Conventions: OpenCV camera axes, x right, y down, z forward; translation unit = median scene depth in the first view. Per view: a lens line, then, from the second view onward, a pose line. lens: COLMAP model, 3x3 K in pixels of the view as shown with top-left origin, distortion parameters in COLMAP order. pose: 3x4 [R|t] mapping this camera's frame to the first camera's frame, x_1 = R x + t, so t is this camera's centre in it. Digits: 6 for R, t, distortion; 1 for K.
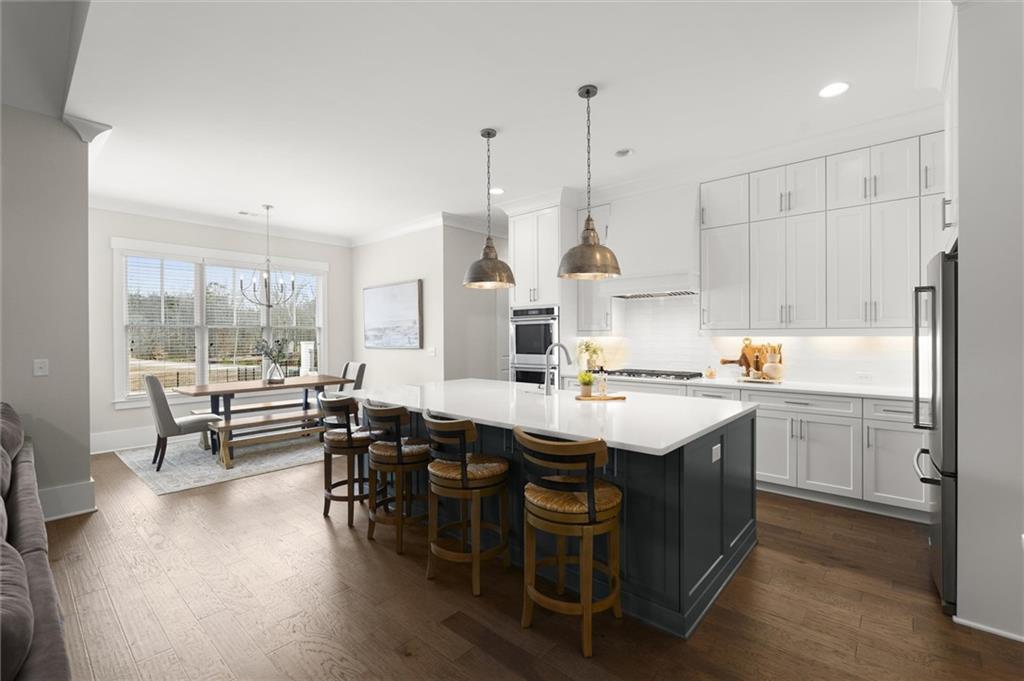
lens RADIAL K [[448.8, 0, 512.4], [0, 448.8, 333.4], [0, 0, 1]] dist [-0.002468, 0.000316]
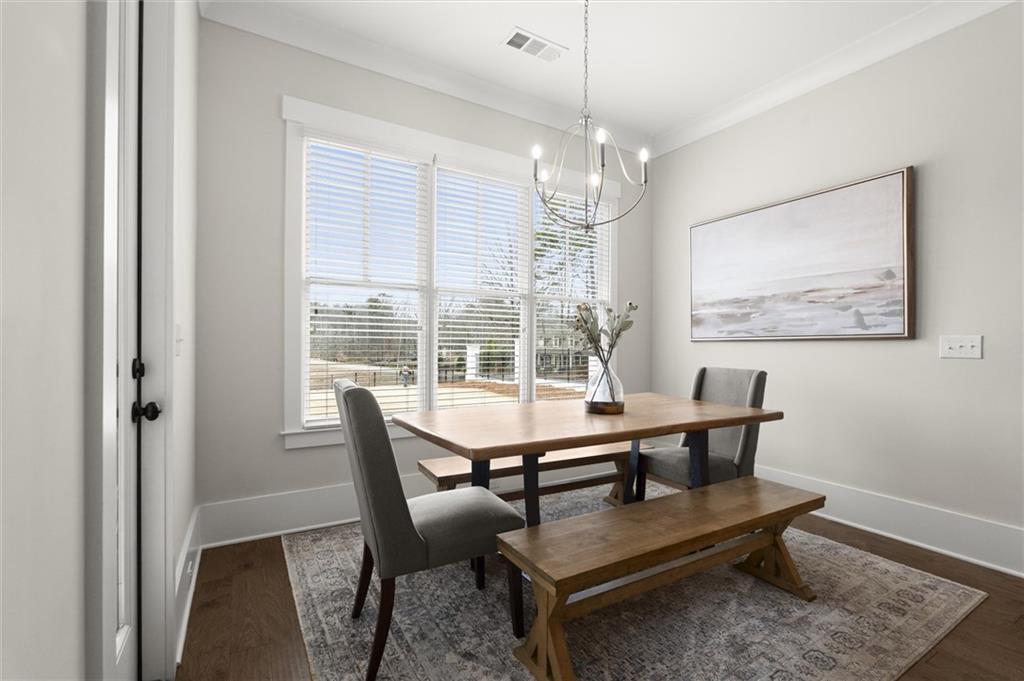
lens RADIAL K [[448.8, 0, 512.4], [0, 448.8, 333.4], [0, 0, 1]] dist [-0.002468, 0.000316]
pose [[0.961835, 0.000135, -0.273631, -0.440824], [-0.005645, 0.999797, -0.019350, 0.039762], [0.273573, 0.020156, 0.961640, 0.509669]]
